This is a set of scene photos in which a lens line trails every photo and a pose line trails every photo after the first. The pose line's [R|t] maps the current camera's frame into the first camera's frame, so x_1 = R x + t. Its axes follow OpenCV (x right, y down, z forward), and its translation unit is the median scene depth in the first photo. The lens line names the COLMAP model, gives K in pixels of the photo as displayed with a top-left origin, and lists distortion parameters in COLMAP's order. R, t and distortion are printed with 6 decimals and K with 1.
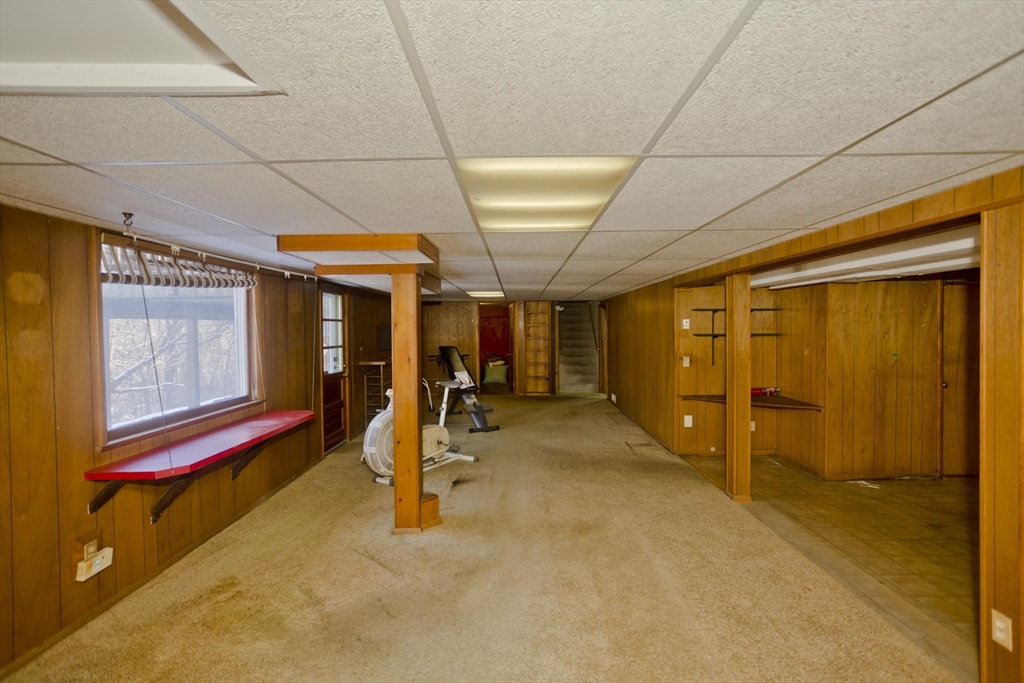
lens RADIAL K [[495.5, 0, 513.2], [0, 495.5, 337.1], [0, 0, 1]] dist [-0.027934, 0.008144]
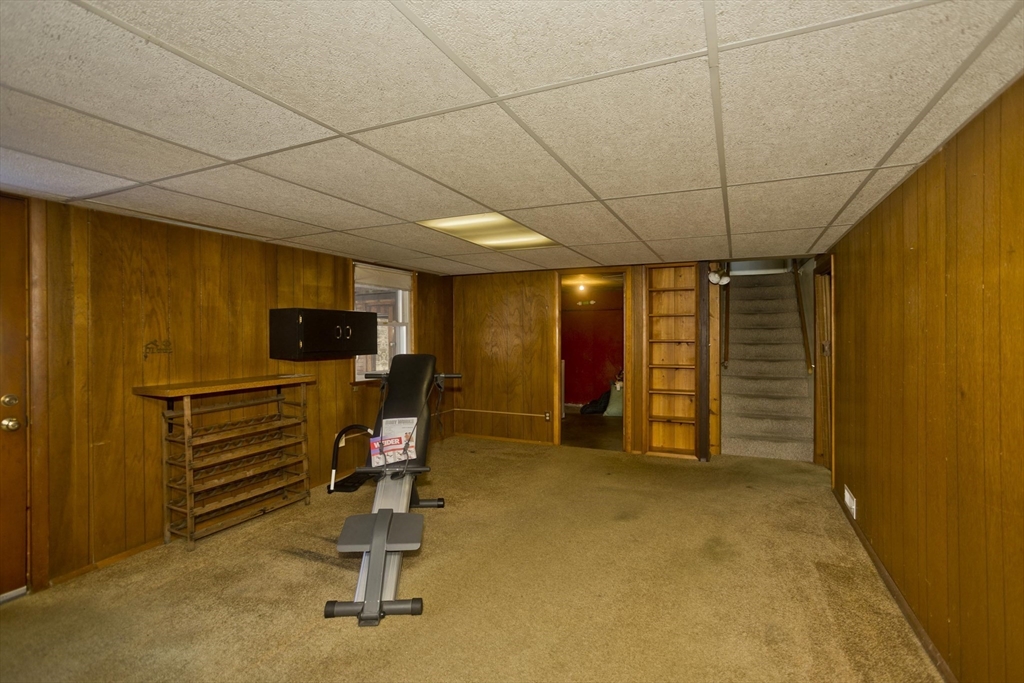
lens RADIAL K [[495.5, 0, 512.8], [0, 495.5, 339.2], [0, 0, 1]] dist [-0.027934, 0.008144]
pose [[0.914646, 0.008262, -0.404171, 0.102603], [-0.011659, 0.999914, -0.005945, 0.004266], [0.404087, 0.010150, 0.914664, 0.482175]]
